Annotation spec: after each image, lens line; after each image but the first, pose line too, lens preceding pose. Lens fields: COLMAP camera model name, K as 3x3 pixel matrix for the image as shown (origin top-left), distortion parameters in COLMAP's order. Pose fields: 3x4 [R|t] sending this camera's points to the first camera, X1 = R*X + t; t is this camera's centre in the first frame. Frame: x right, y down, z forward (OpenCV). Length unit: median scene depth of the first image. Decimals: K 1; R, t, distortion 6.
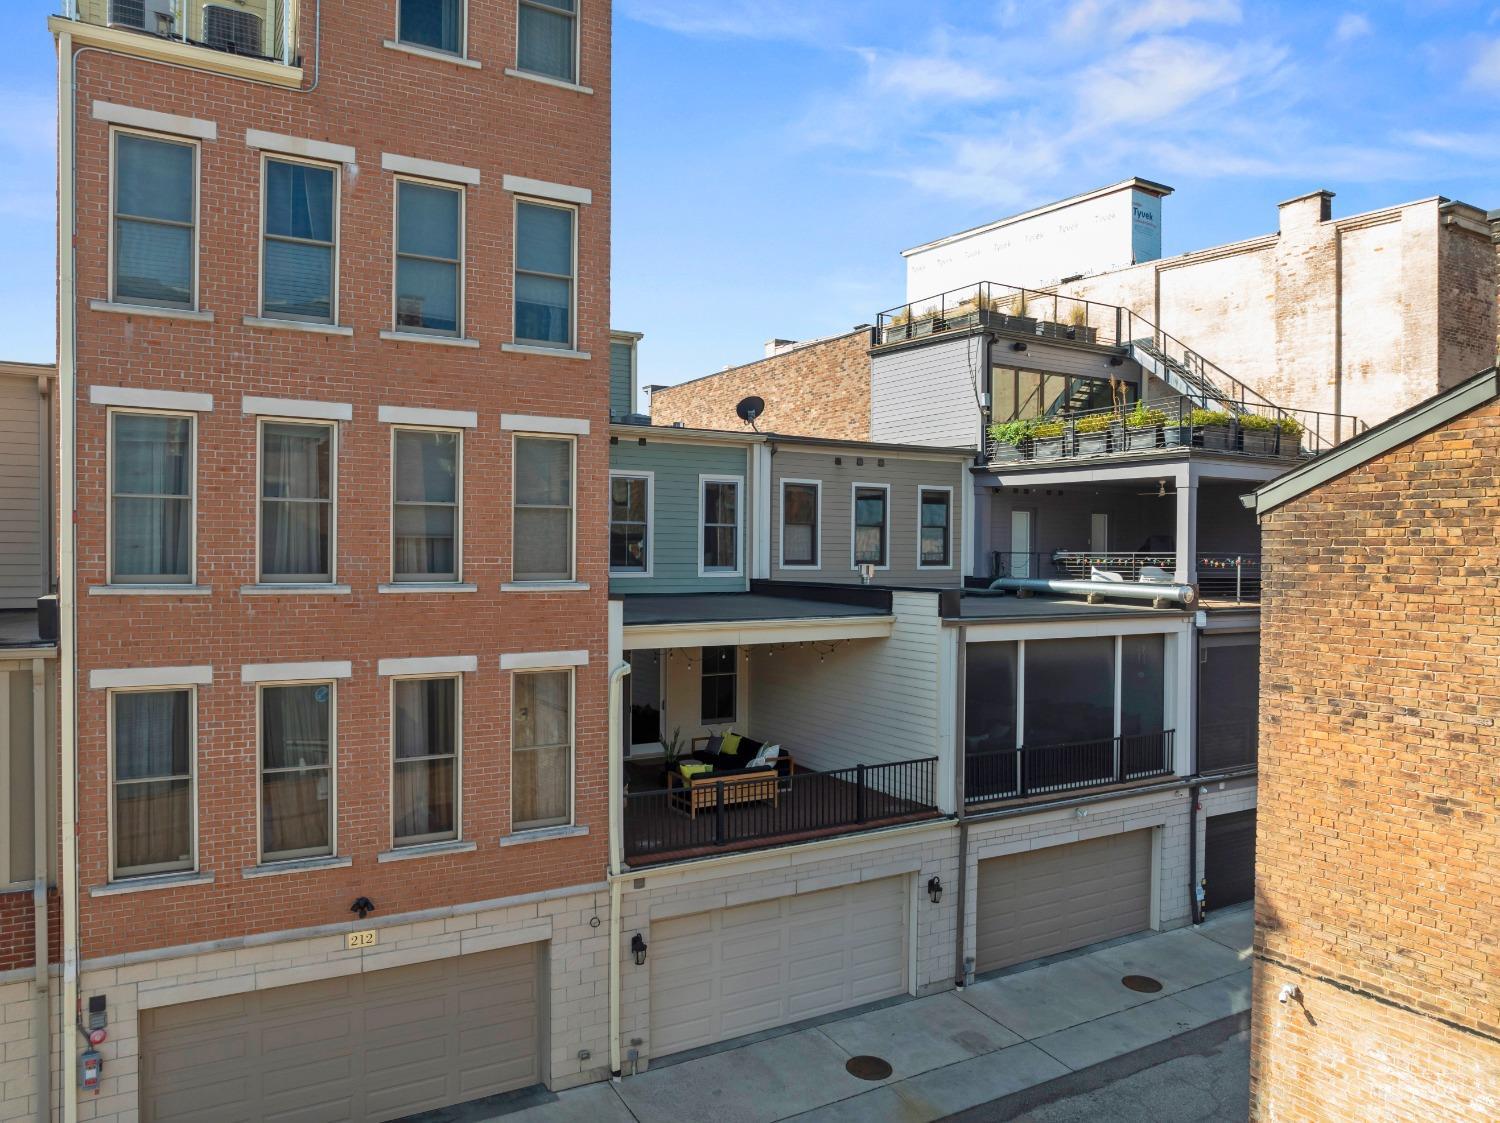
lens RADIAL K [[1070.0, 0, 750.0], [0, 1070.0, 561.5], [0, 0, 1]] dist [-0.040412, 0.002421]
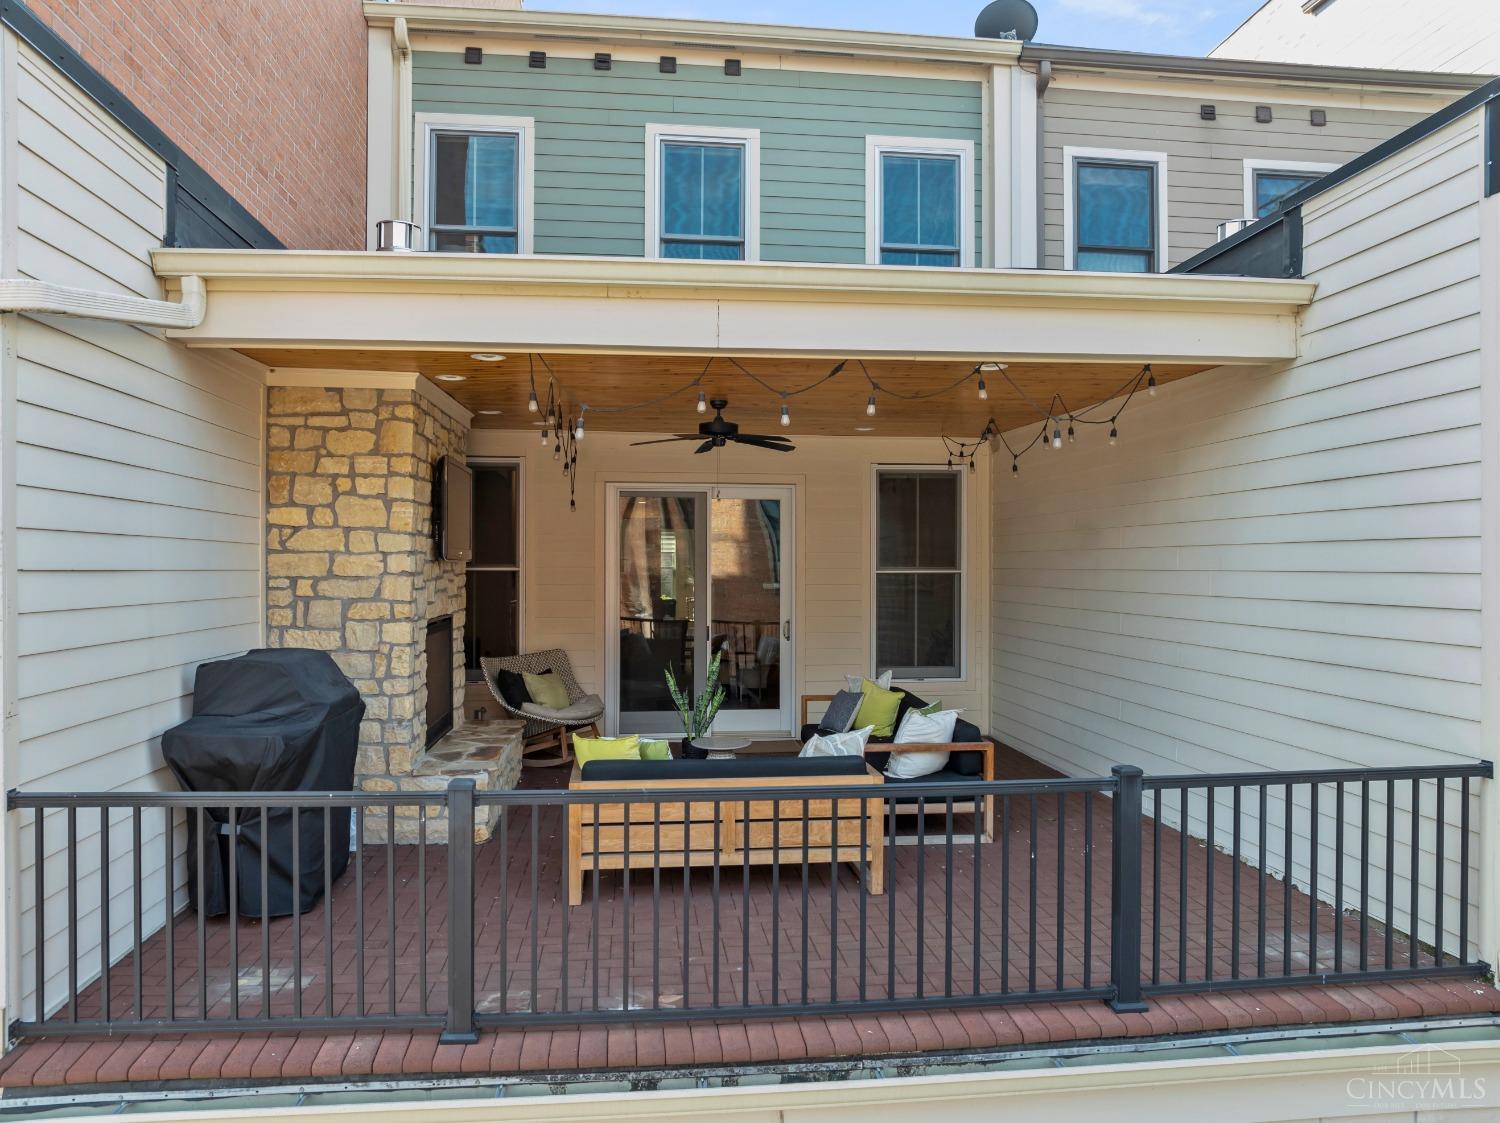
lens RADIAL K [[1070.0, 0, 750.0], [0, 1070.0, 561.5], [0, 0, 1]] dist [-0.040412, 0.002421]
pose [[0.911704, -0.006816, -0.410791, 0.116570], [0.000550, 0.999882, -0.015369, 0.136061], [0.410847, 0.013786, 0.911600, 0.687982]]
